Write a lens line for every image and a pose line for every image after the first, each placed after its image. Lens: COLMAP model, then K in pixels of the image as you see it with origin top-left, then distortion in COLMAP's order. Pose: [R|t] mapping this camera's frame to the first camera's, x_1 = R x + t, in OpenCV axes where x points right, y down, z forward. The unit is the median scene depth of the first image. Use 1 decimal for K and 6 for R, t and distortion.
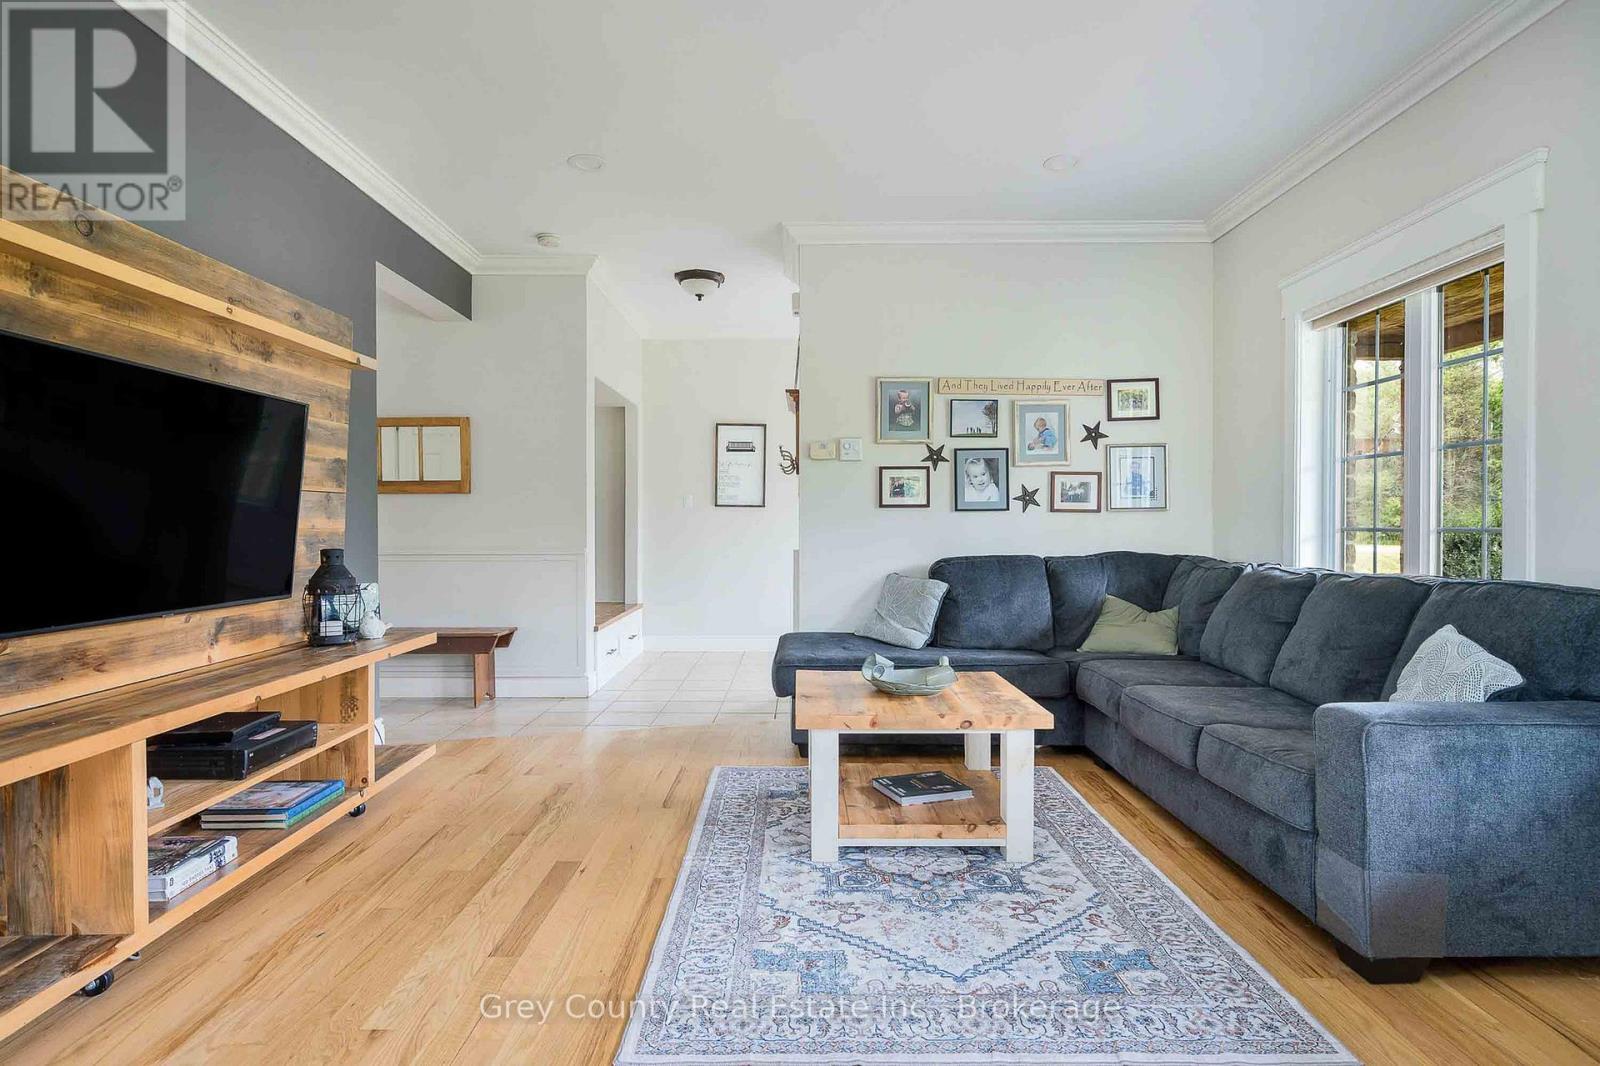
lens RADIAL K [[866.8, 0, 799.4], [0, 866.8, 530.1], [0, 0, 1]] dist [0.000800, 0.002411]
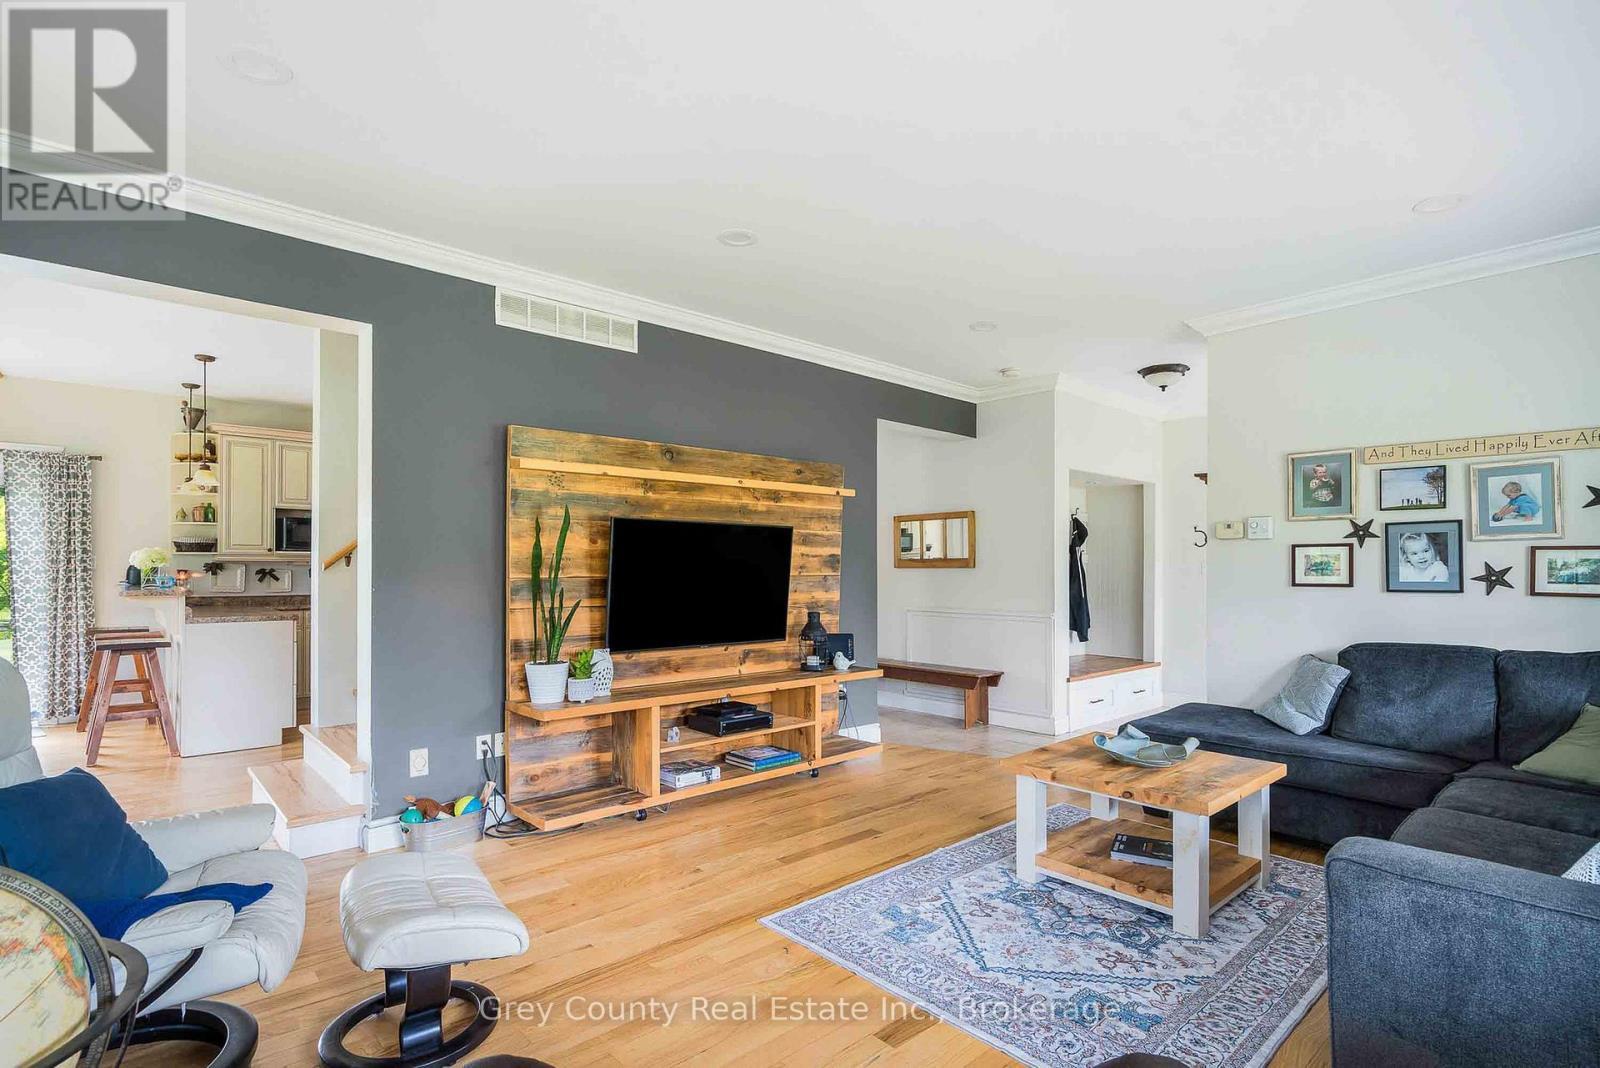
lens RADIAL K [[785.5, 0, 796.6], [0, 785.5, 566.8], [0, 0, 1]] dist [-0.002782, -0.000744]
pose [[0.667049, 0.000341, -0.745014, 0.495040], [-0.009104, 0.999929, -0.007693, -0.047102], [0.744959, 0.011914, 0.667004, -0.011790]]
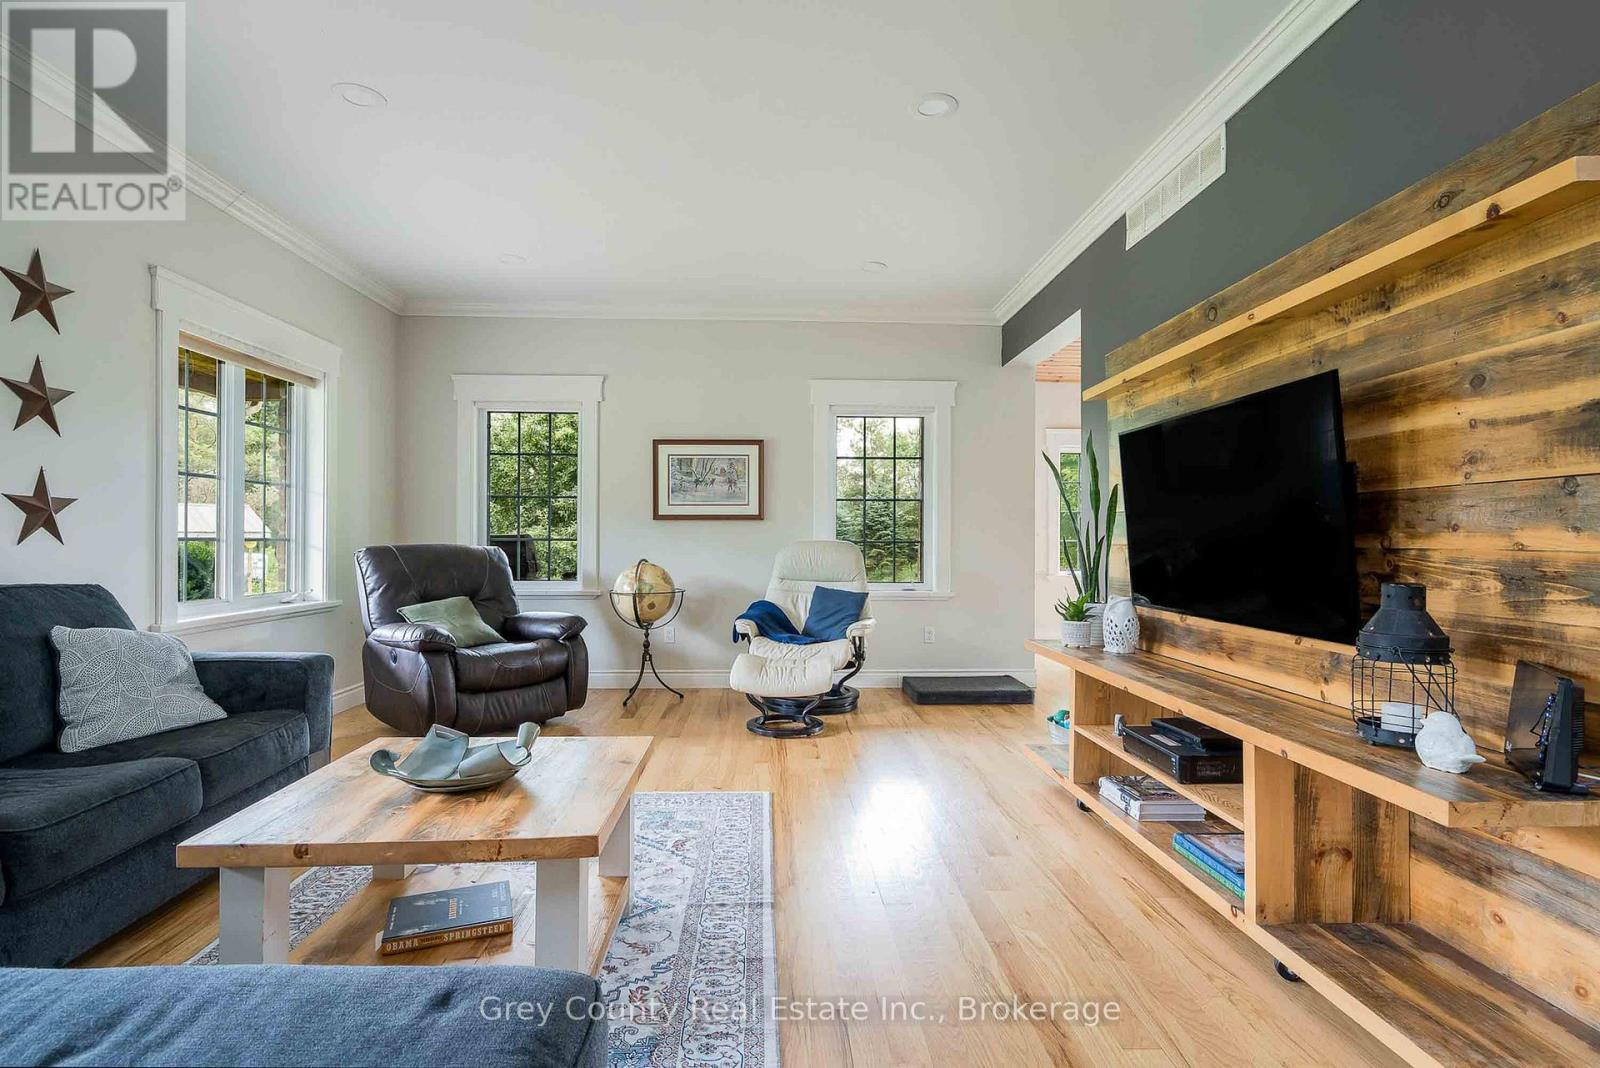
lens RADIAL K [[783.6, 0, 801.3], [0, 783.6, 539.3], [0, 0, 1]] dist [0.000727, 0.000204]
pose [[-0.998867, -0.004299, -0.047397, -0.092405], [-0.004745, 0.999946, 0.009292, -0.010492], [0.047354, 0.009506, -0.998833, 1.385107]]
